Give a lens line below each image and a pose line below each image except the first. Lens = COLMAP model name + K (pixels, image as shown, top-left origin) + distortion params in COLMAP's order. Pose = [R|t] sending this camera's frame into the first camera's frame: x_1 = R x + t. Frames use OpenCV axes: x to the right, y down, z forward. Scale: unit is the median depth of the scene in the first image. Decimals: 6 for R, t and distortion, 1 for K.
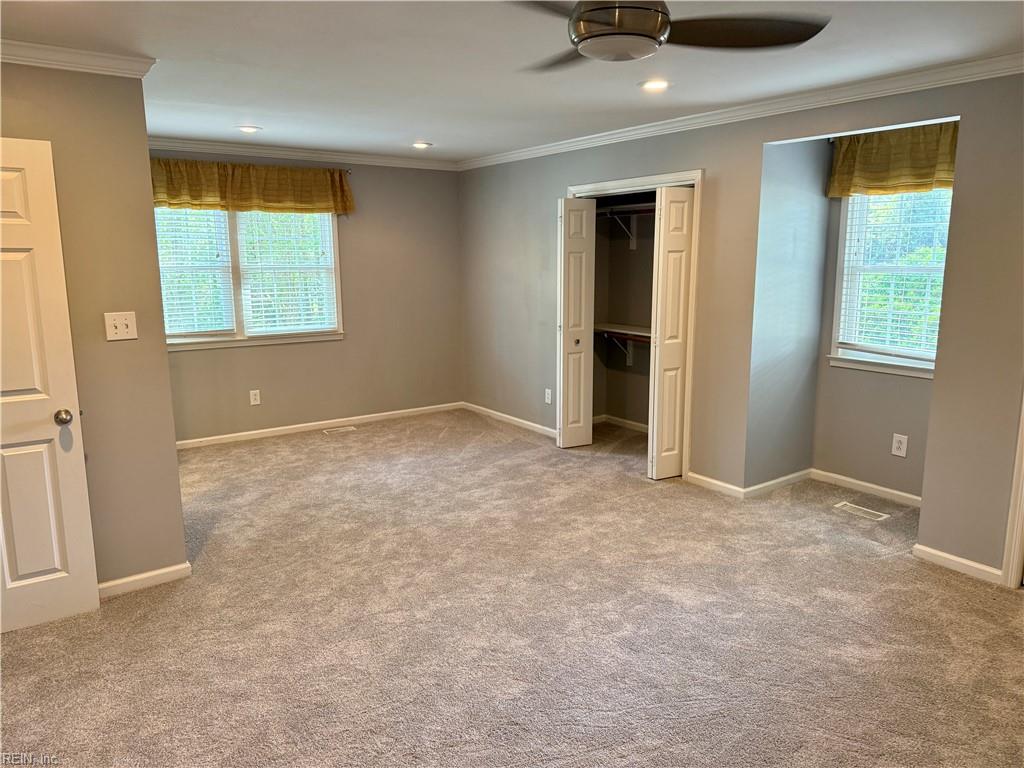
lens RADIAL K [[721.8, 0, 512.0], [0, 721.8, 384.0], [0, 0, 1]] dist [0.034507, -0.003192]
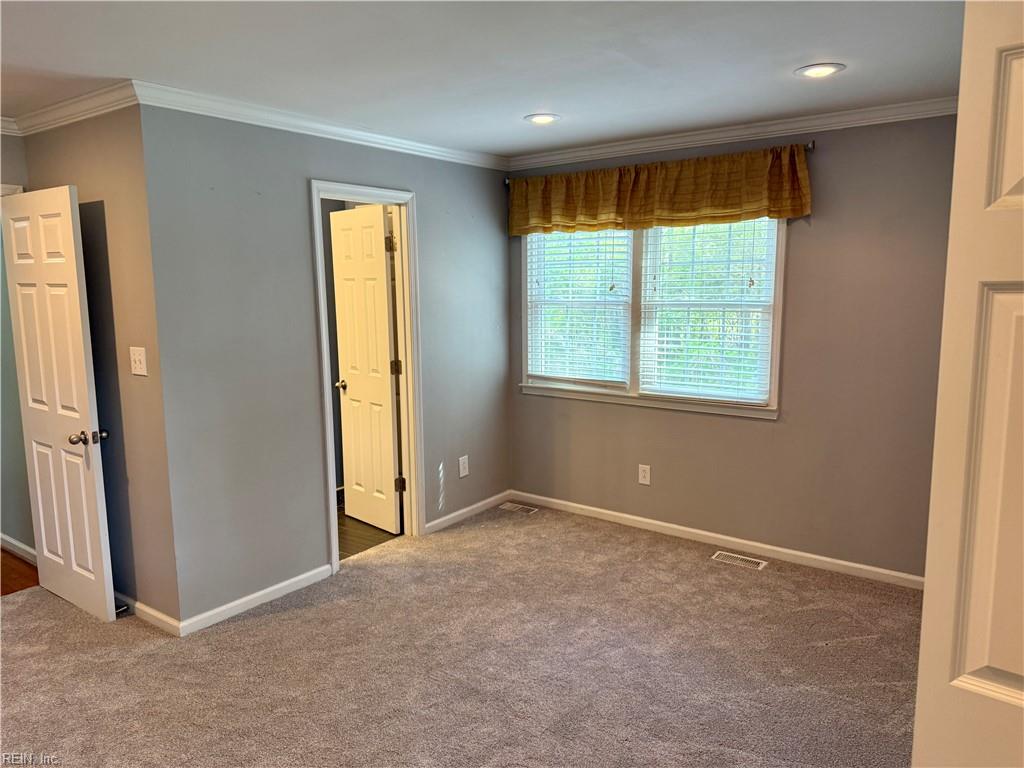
lens RADIAL K [[721.8, 0, 512.0], [0, 721.8, 384.0], [0, 0, 1]] dist [0.034507, -0.003192]
pose [[0.293753, 0.133830, -0.946467, 0.308492], [-0.161990, 0.982799, 0.088691, -0.121094], [0.942055, 0.127265, 0.310379, 0.644736]]
